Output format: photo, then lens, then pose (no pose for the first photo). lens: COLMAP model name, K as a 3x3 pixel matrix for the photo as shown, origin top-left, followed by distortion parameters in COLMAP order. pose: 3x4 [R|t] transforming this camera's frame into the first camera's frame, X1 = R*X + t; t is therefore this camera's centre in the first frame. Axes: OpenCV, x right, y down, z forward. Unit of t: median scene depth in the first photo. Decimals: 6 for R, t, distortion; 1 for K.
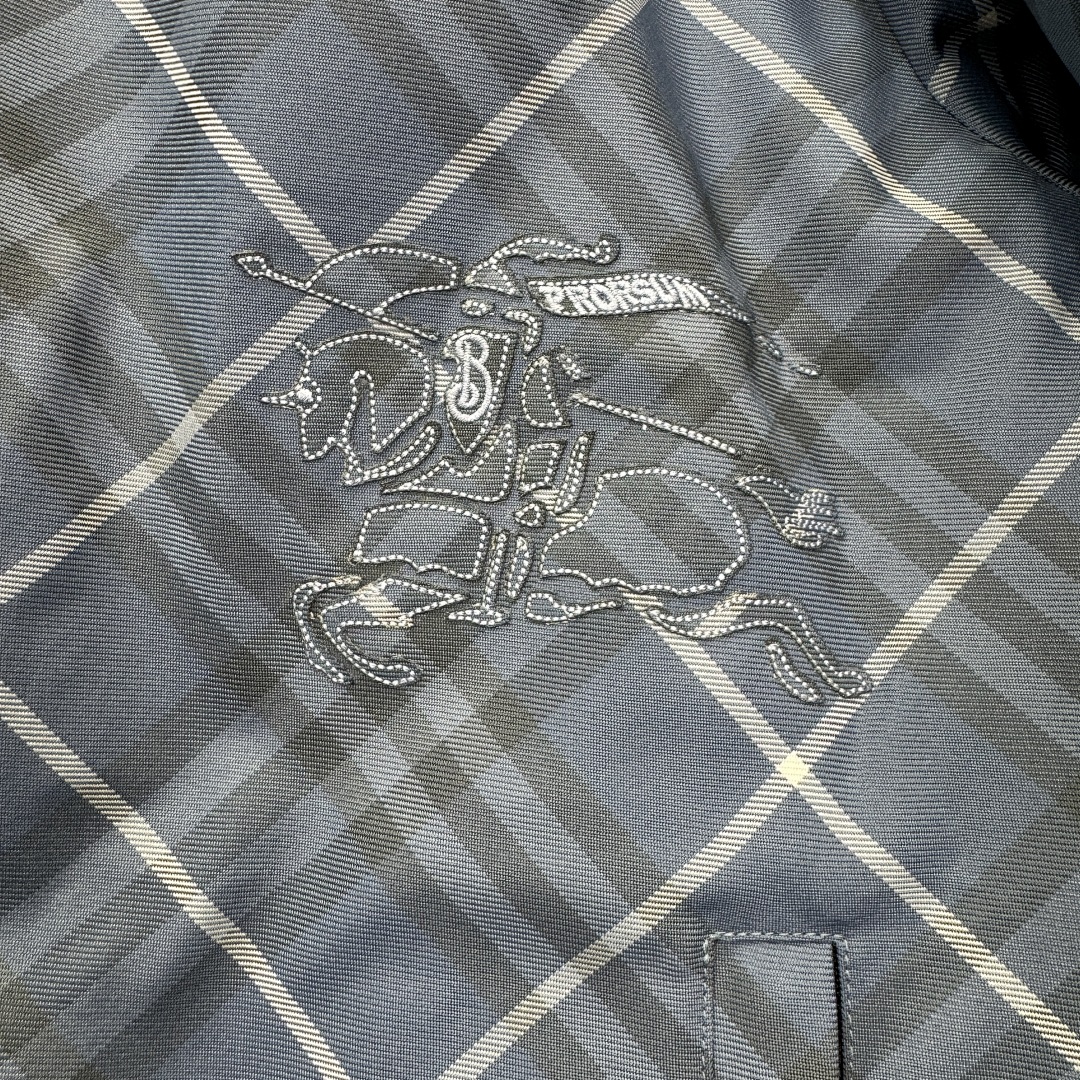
lens RADIAL K [[1025.7, 0, 537.3], [0, 1025.7, 538.6], [0, 0, 1]] dist [-0.015442, 0.000000]
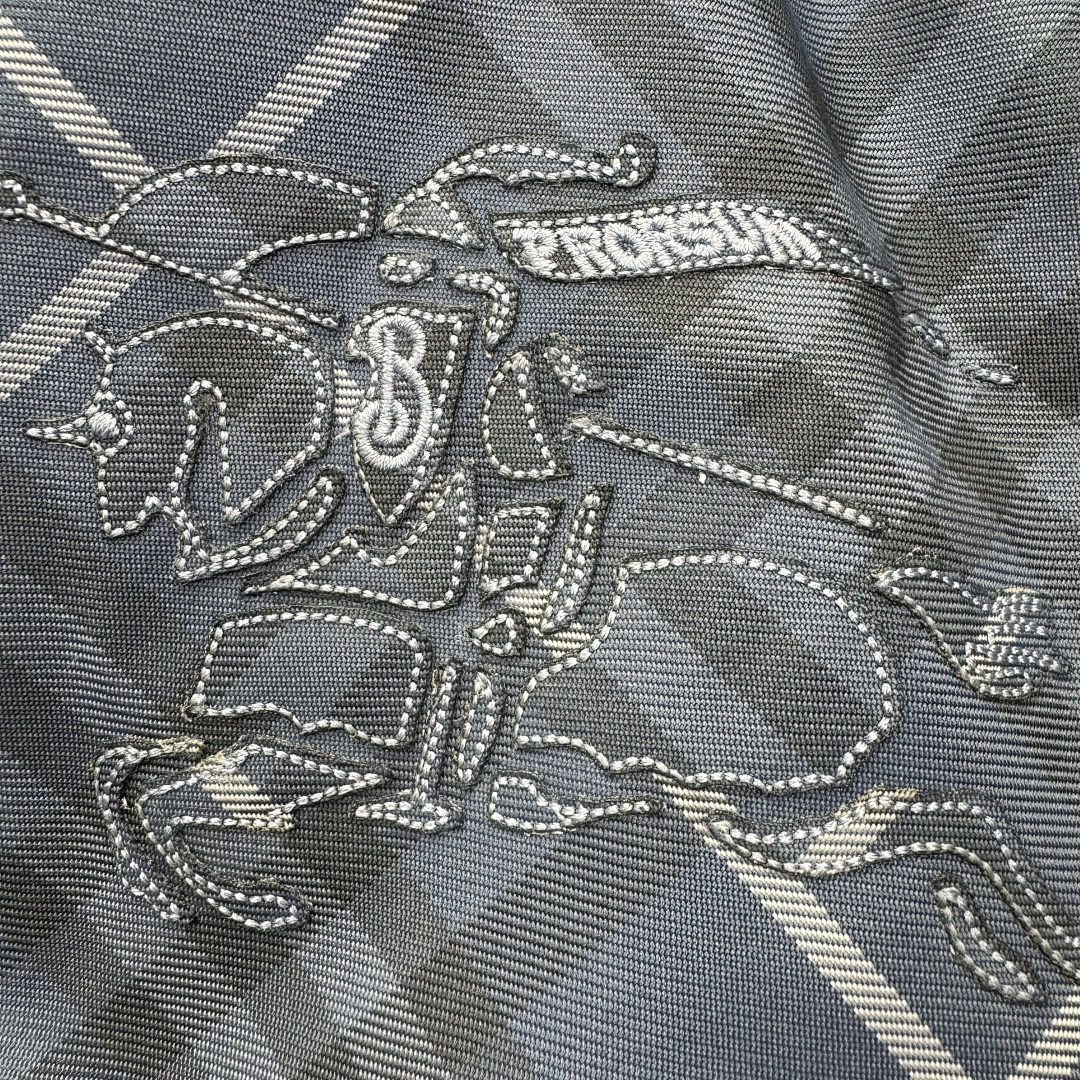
lens RADIAL K [[1025.7, 0, 555.3], [0, 1025.7, 516.8], [0, 0, 1]] dist [-0.015442, 0.000000]
pose [[0.997708, 0.000151, -0.067669, 0.062737], [-0.003178, 0.998999, -0.044625, -0.063040], [0.067594, 0.044738, 0.996709, 0.446506]]
